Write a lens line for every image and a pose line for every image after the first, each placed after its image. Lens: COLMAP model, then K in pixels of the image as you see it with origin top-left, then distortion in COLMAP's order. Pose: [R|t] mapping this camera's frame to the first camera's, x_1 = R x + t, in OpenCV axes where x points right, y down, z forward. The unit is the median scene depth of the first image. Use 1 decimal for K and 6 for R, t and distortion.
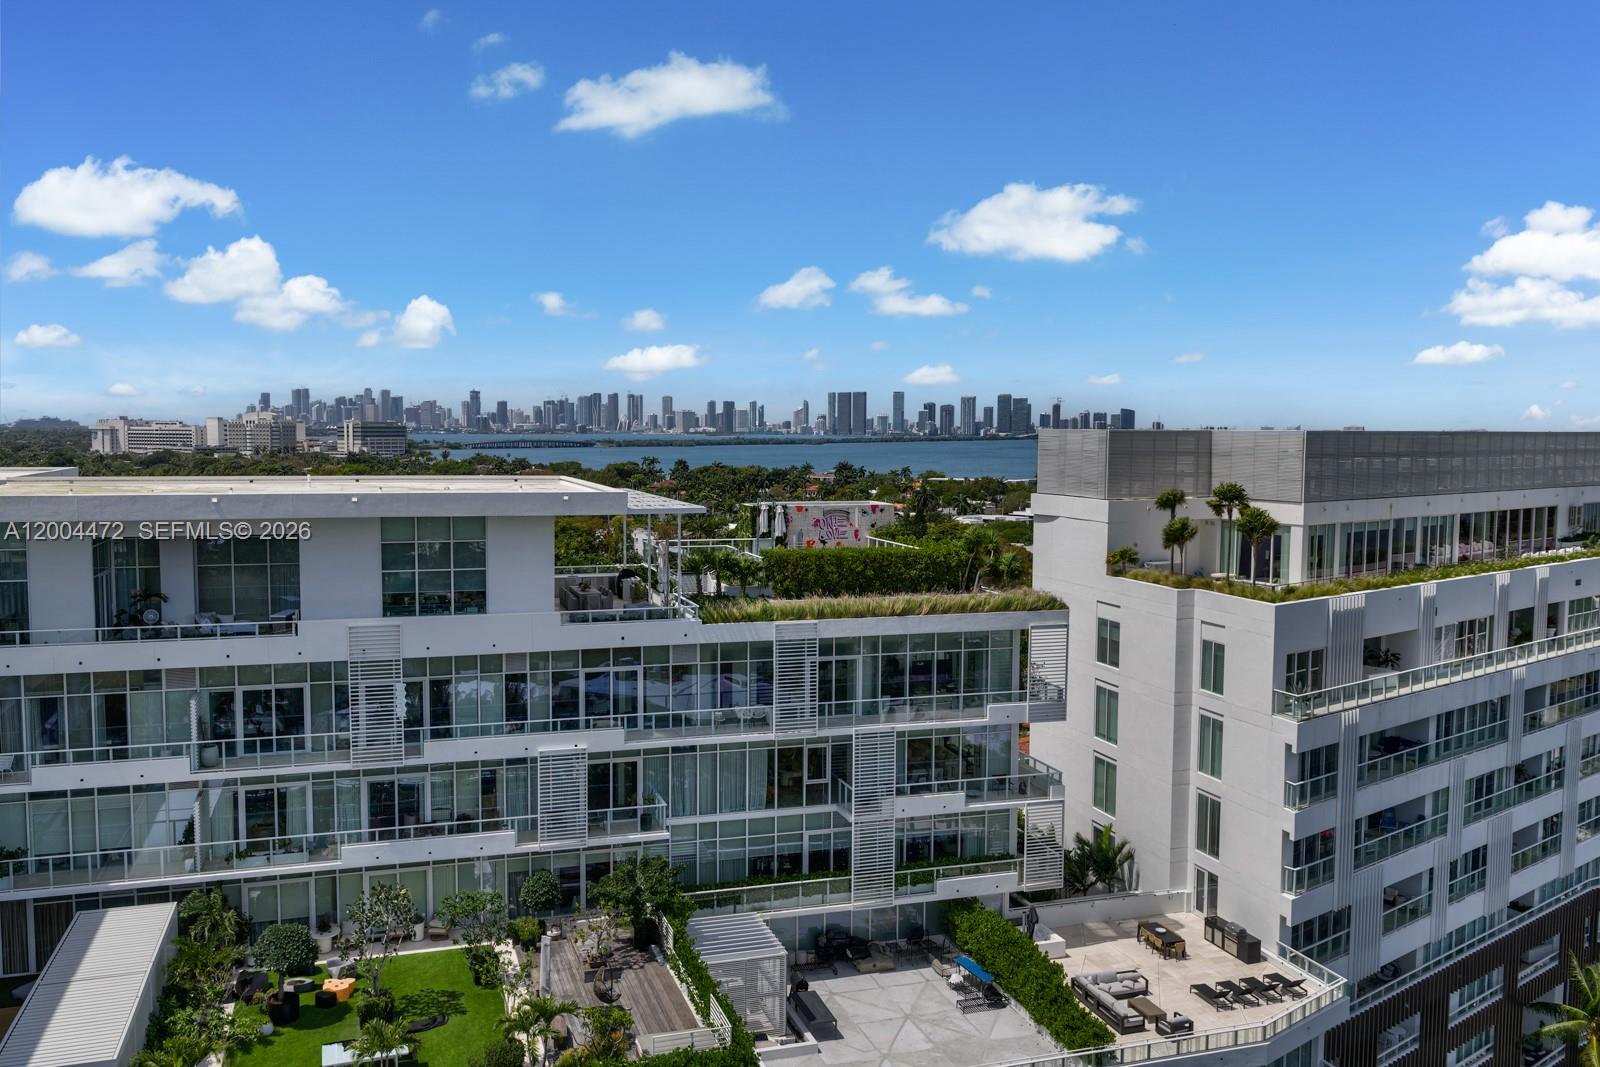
lens RADIAL K [[1338.5, 0, 801.7], [0, 1338.5, 537.3], [0, 0, 1]] dist [0.009519, 0.003615]
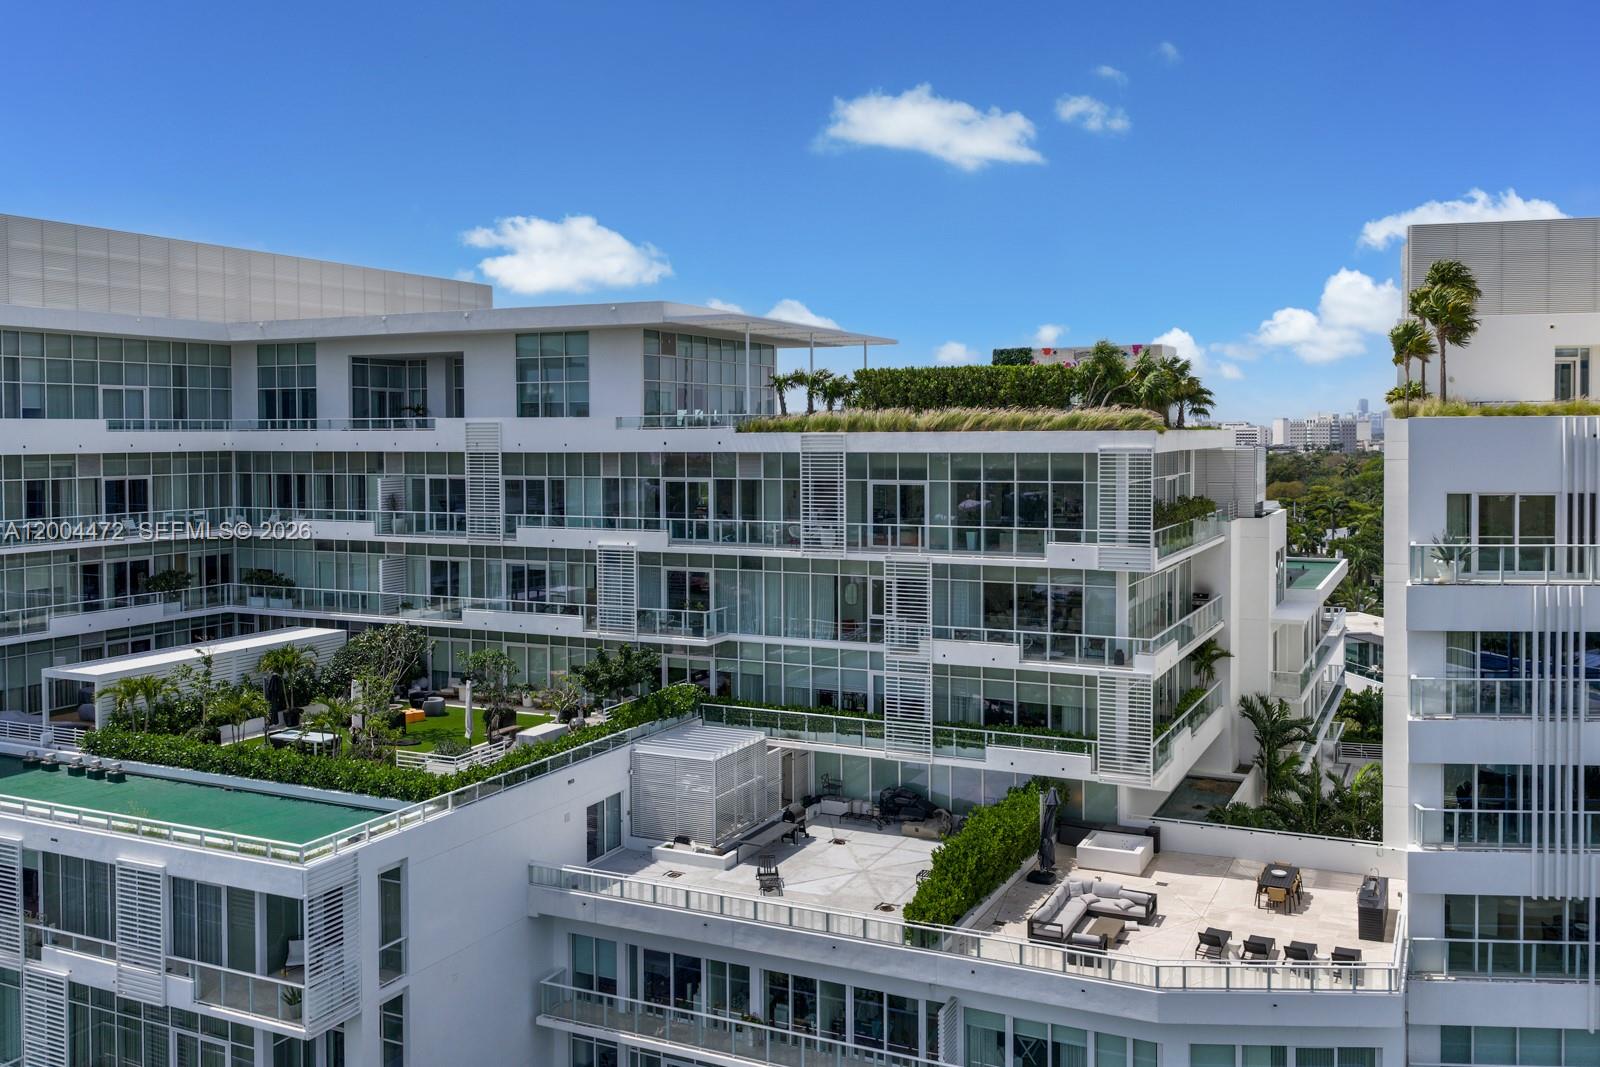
lens RADIAL K [[1338.5, 0, 802.3], [0, 1338.5, 529.4], [0, 0, 1]] dist [0.009519, 0.003615]
pose [[0.712372, 0.039037, -0.700716, 0.628913], [-0.046963, 0.998865, 0.007902, 0.120928], [0.700229, 0.027278, 0.713397, 0.315913]]
